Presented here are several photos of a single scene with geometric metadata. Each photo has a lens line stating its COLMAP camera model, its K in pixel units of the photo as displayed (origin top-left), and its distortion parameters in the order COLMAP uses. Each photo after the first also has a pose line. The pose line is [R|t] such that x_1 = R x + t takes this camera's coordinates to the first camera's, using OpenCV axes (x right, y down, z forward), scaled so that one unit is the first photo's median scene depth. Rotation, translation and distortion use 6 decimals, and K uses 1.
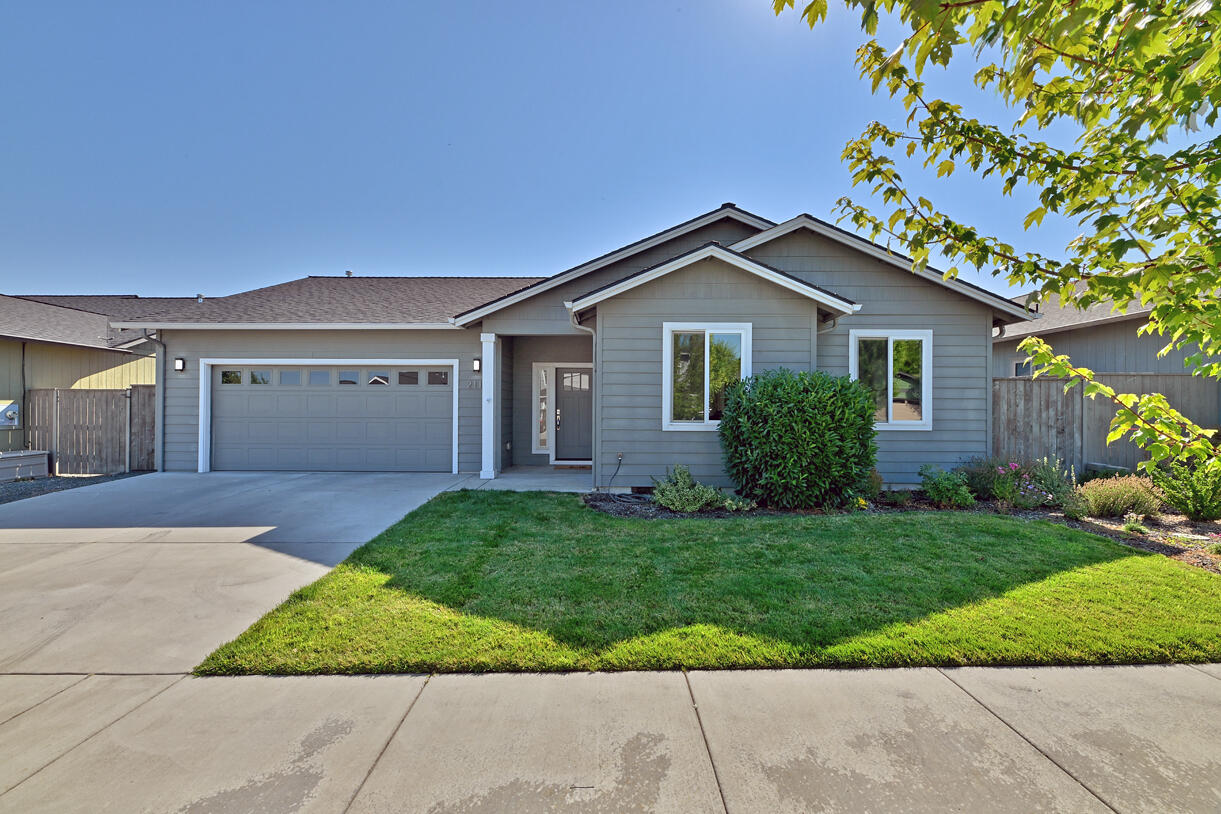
lens RADIAL K [[491.4, 0, 610.5], [0, 491.4, 407.0], [0, 0, 1]] dist [-0.002182, -0.000232]
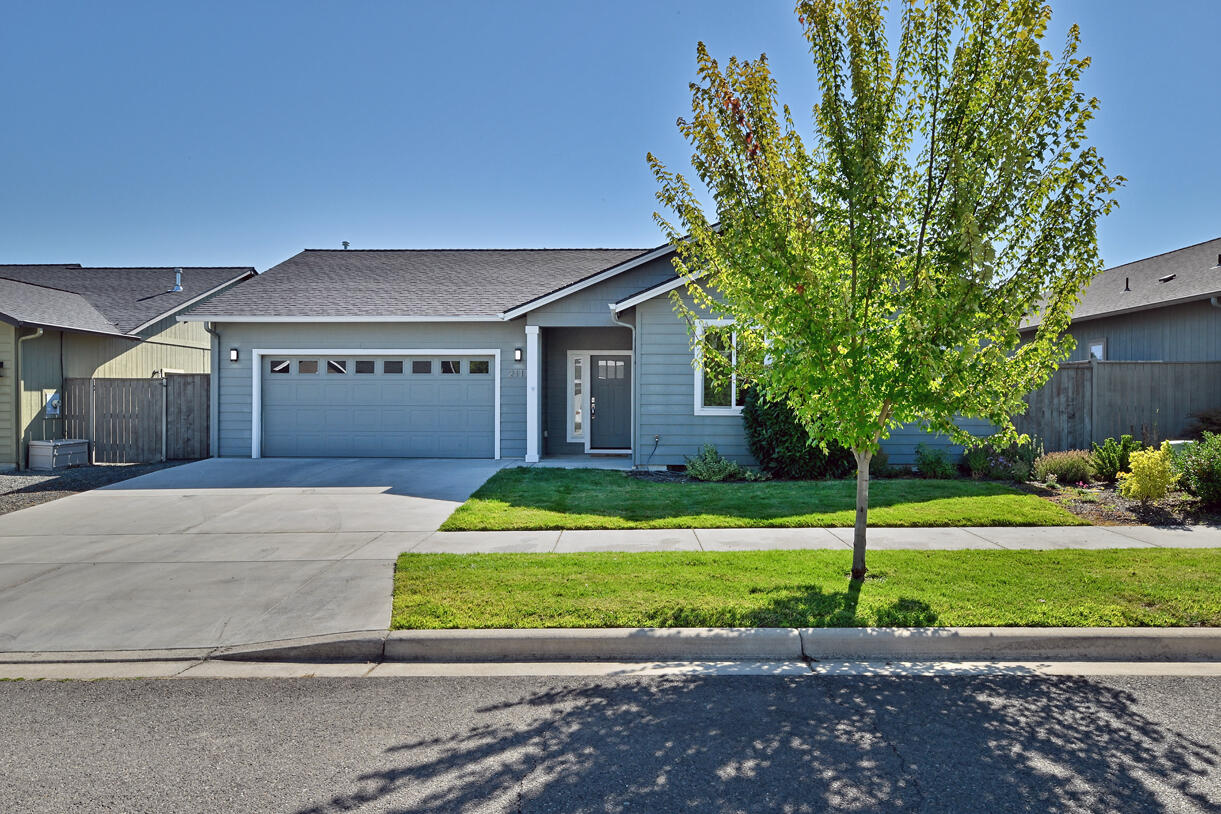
lens RADIAL K [[782.9, 0, 610.5], [0, 782.9, 407.0], [0, 0, 1]] dist [0.005100, 0.000866]
pose [[0.999435, -0.001617, -0.033578, -0.023877], [0.002028, 0.999924, 0.012201, 0.006143], [0.033556, -0.012262, 0.999362, -0.723441]]
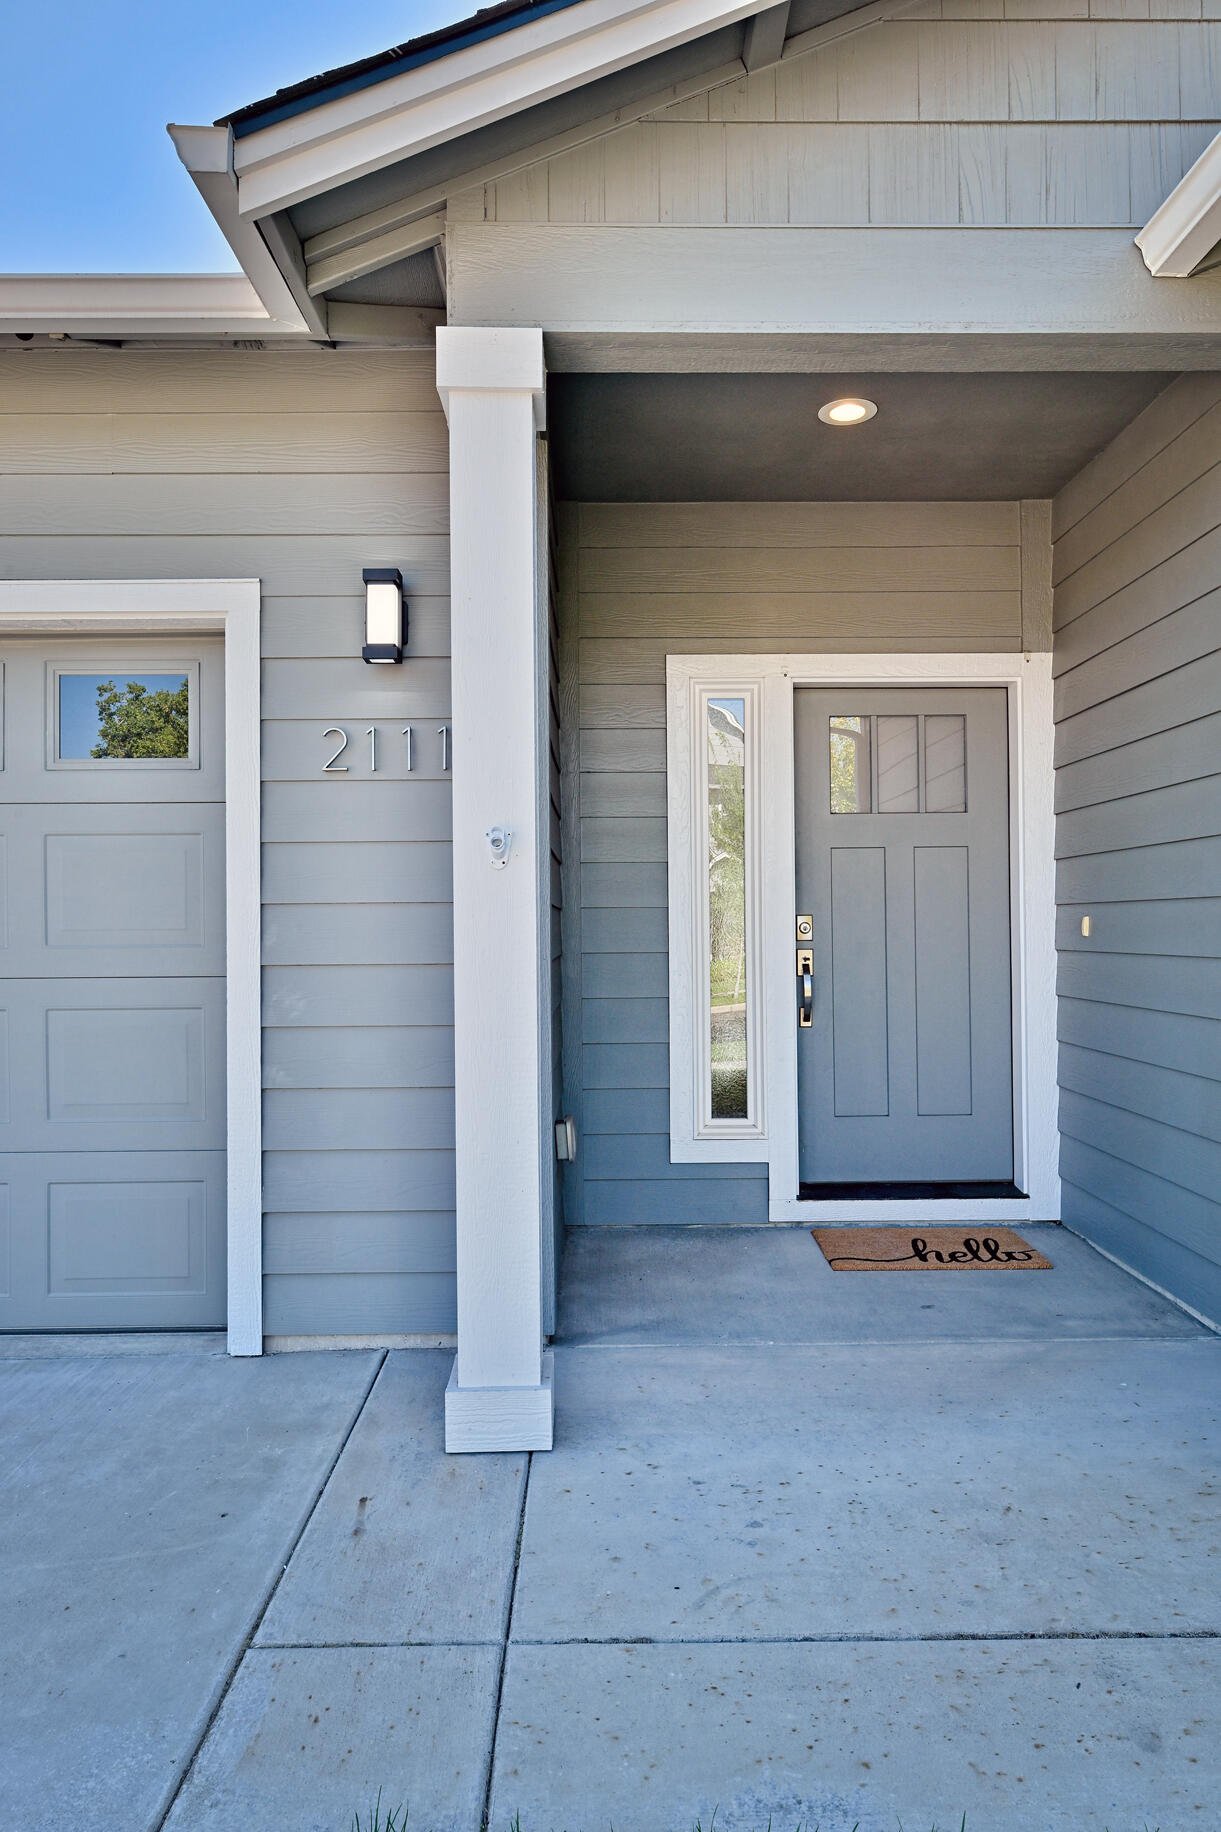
lens RADIAL K [[1174.7, 0, 610.5], [0, 1174.7, 916.0], [0, 0, 1]] dist [0.005100, 0.000866]
pose [[0.999897, -0.012380, 0.007237, -0.231809], [0.012421, 0.999907, -0.005651, 0.008945], [-0.007166, 0.005741, 0.999958, 0.722066]]
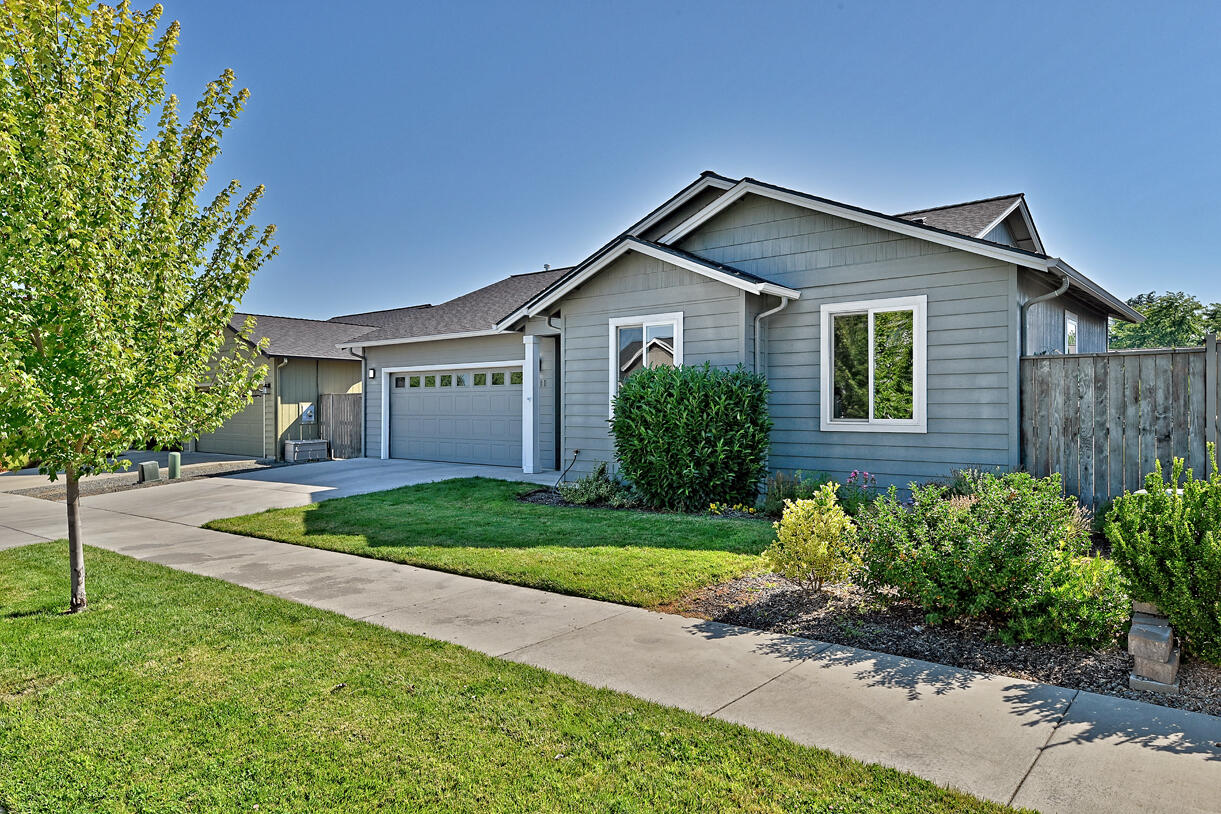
lens RADIAL K [[782.9, 0, 610.5], [0, 782.9, 407.0], [0, 0, 1]] dist [0.005100, 0.000866]
pose [[0.772010, -0.005791, -0.635584, 0.993321], [0.007325, 0.999973, -0.000213, 0.005669], [0.635568, -0.004492, 0.772032, -0.193072]]
